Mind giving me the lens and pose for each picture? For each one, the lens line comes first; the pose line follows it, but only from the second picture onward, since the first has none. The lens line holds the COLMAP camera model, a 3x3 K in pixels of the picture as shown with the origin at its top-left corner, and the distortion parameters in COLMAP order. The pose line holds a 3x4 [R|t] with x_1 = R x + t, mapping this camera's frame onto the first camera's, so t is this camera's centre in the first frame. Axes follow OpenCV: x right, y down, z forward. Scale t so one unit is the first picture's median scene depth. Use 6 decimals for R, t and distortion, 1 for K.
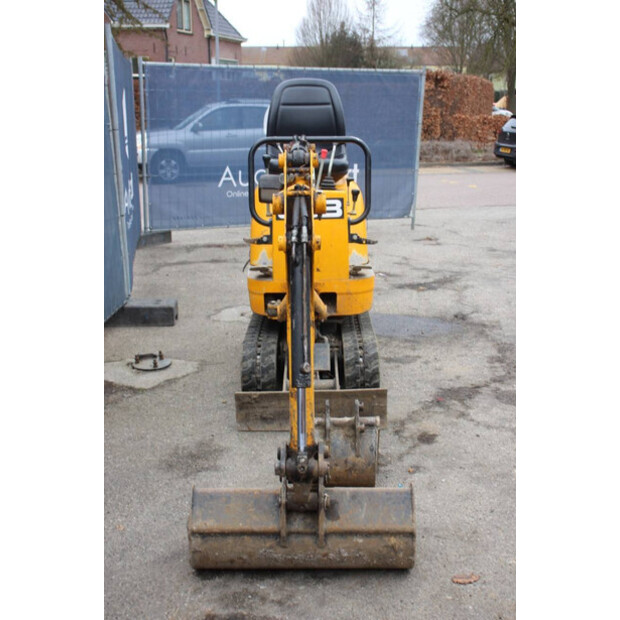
lens RADIAL K [[801.5, 0, 314.4], [0, 801.5, 310.1], [0, 0, 1]] dist [0.061422, 0.000000]
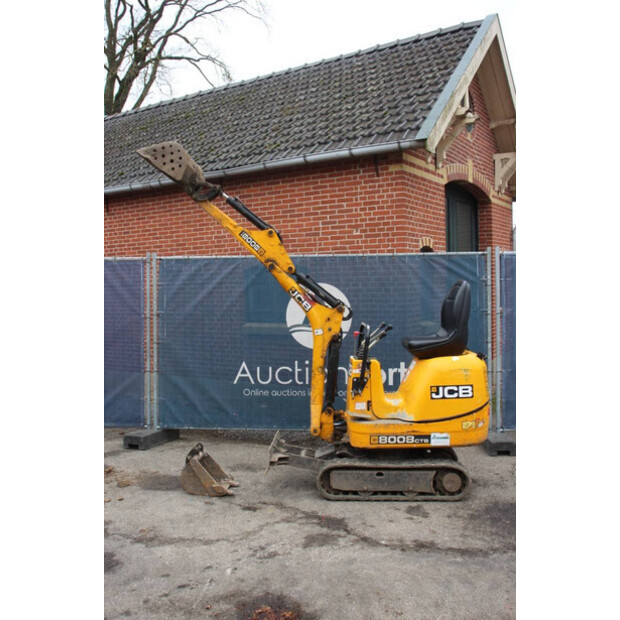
lens RADIAL K [[608.6, 0, 311.5], [0, 608.6, 316.7], [0, 0, 1]] dist [-0.064164, 0.000000]
pose [[-0.067714, 0.046524, -0.996619, 1.288133], [-0.227827, 0.971799, 0.060845, -0.306910], [0.971344, 0.231177, -0.055205, 1.077925]]
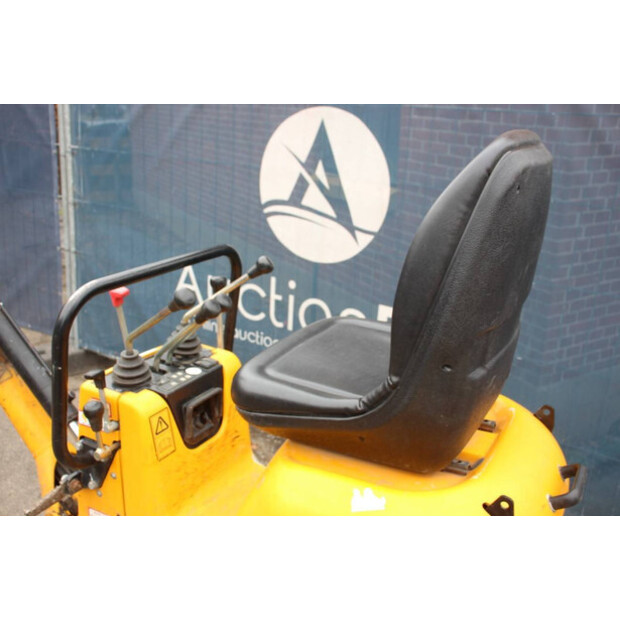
lens RADIAL K [[650.4, 0, 310.8], [0, 650.4, 310.9], [0, 0, 1]] dist [-0.039771, 0.000000]
pose [[-0.536131, 0.249040, -0.806563, 0.282265], [-0.236782, 0.872763, 0.426872, -0.408369], [0.810246, 0.419838, -0.408947, 1.372833]]
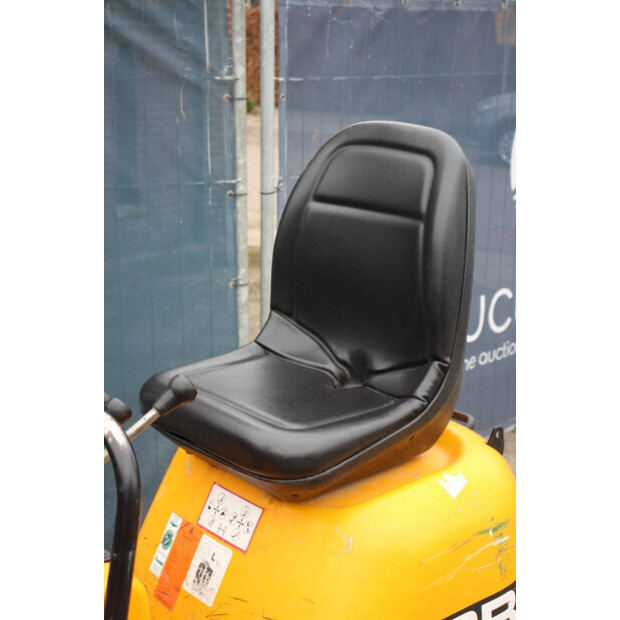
lens RADIAL K [[1111.3, 0, 310.3], [0, 1111.3, 309.0], [0, 0, 1]] dist [0.259301, 0.000000]
pose [[0.603177, 0.206615, -0.770382, 0.400131], [-0.212509, 0.972583, 0.094460, -0.331054], [0.768777, 0.106737, 0.630547, 0.921868]]
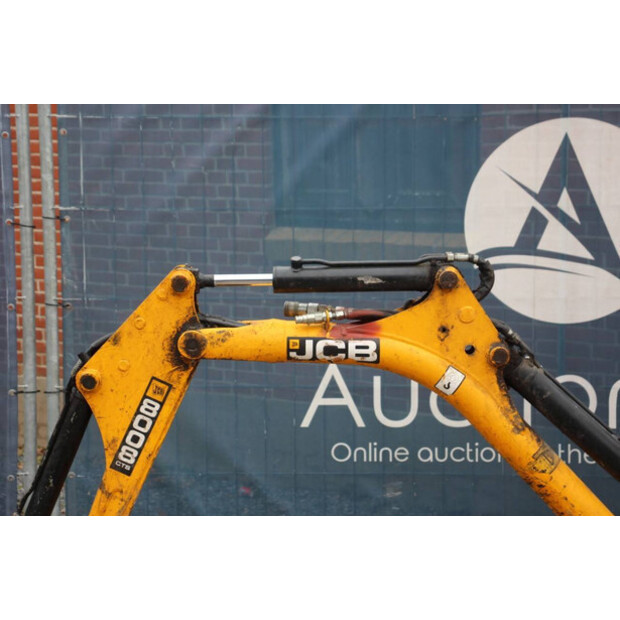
lens RADIAL K [[1460.3, 0, 317.7], [0, 1460.3, 318.2], [0, 0, 1]] dist [0.446490, 0.000000]
pose [[-0.012369, 0.148577, -0.988824, 0.941764], [-0.231096, 0.961702, 0.147392, -0.271470], [0.972852, 0.230336, 0.022441, 0.777905]]
